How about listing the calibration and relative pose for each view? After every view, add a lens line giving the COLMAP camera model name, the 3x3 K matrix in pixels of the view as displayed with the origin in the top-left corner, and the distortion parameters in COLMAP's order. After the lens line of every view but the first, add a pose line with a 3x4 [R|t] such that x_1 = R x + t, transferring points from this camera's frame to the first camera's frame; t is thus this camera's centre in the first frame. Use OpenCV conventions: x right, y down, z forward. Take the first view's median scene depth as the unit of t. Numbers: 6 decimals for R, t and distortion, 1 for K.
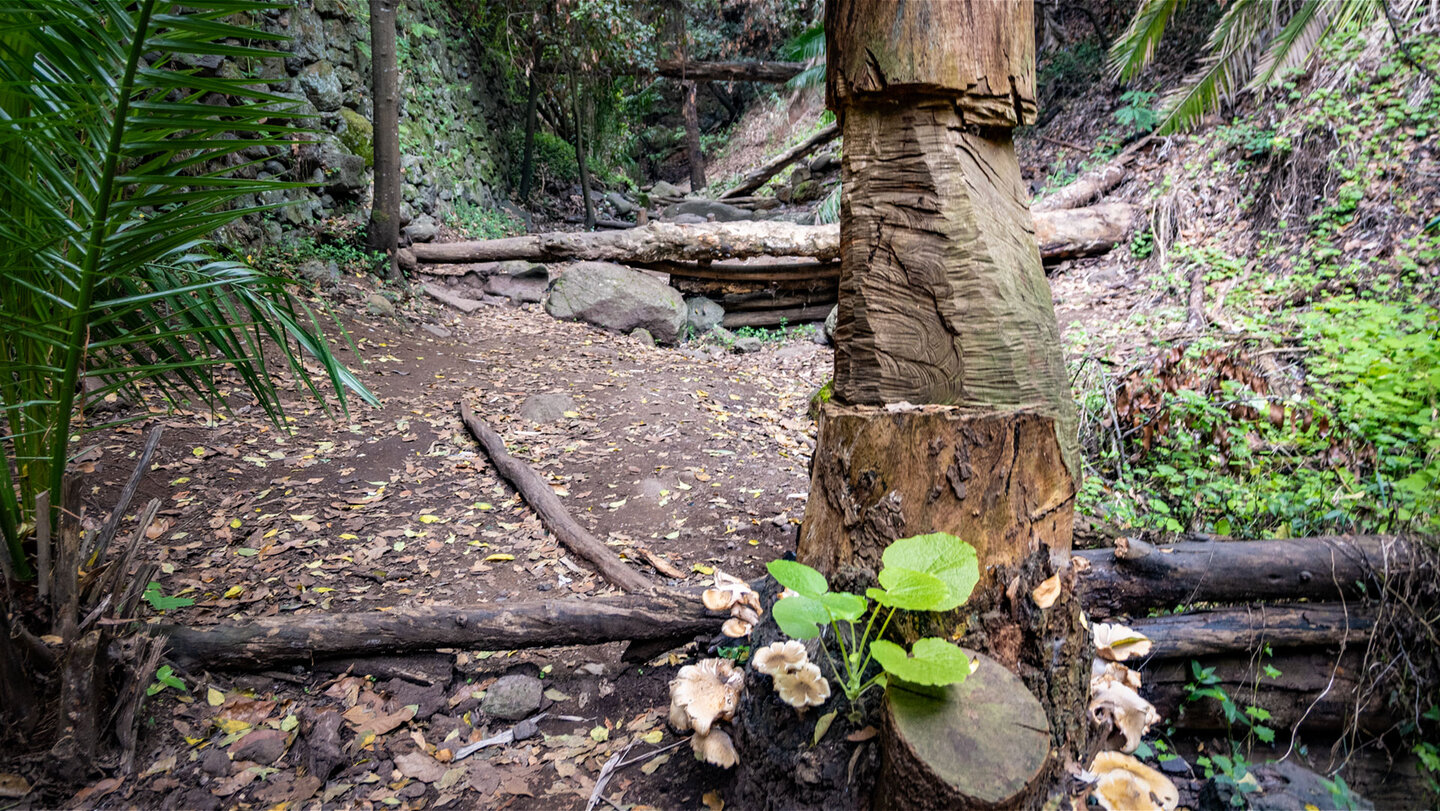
lens RADIAL K [[1045.9, 0, 720.0], [0, 1045.9, 405.5], [0, 0, 1]] dist [0.005425, 0.000821]
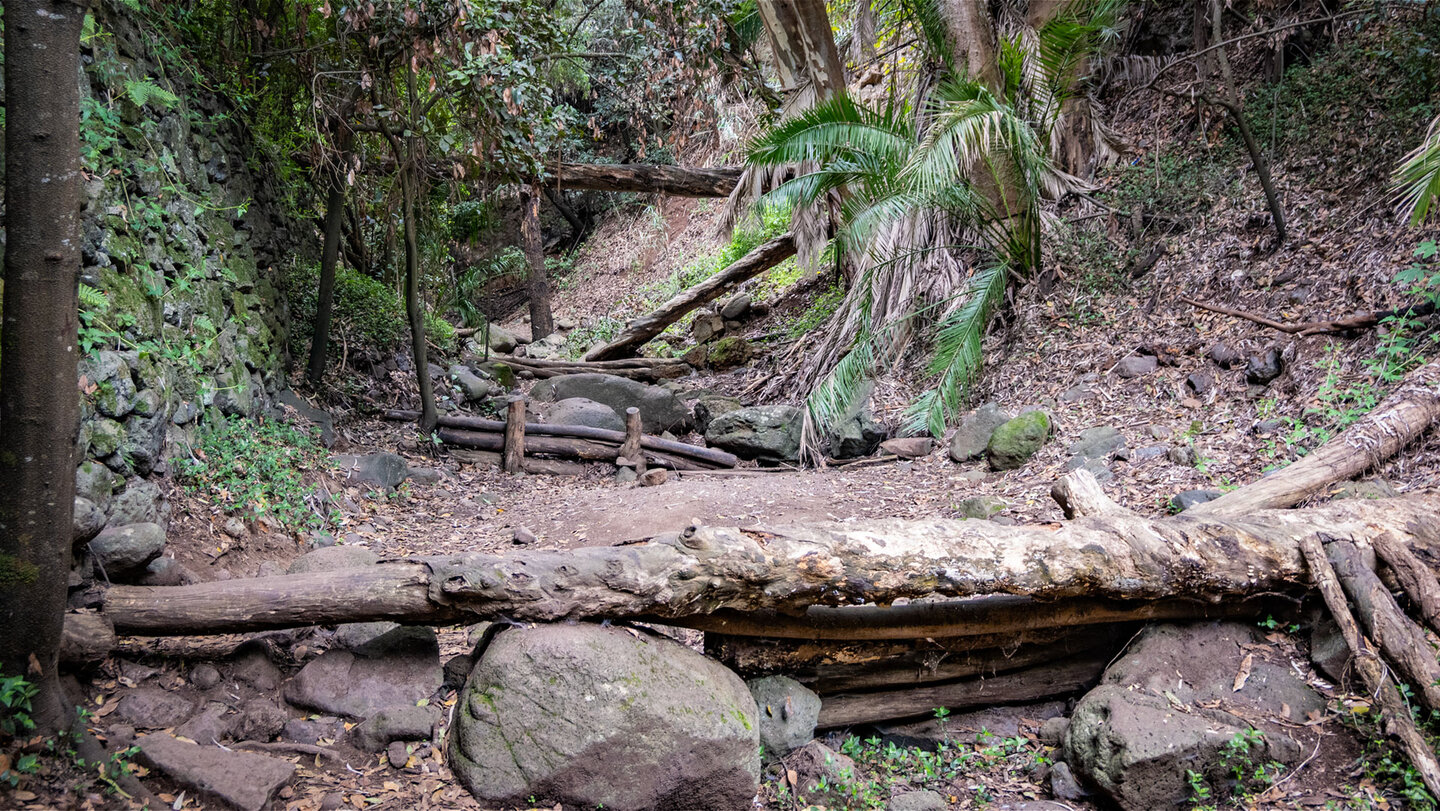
lens RADIAL K [[1312.8, 0, 720.0], [0, 1312.8, 405.5], [0, 0, 1]] dist [0.001394, 0.002190]
pose [[0.988656, 0.002492, 0.150177, -0.100295], [0.017632, 0.991023, -0.132521, -0.113812], [-0.149160, 0.133666, 0.979737, 0.339006]]
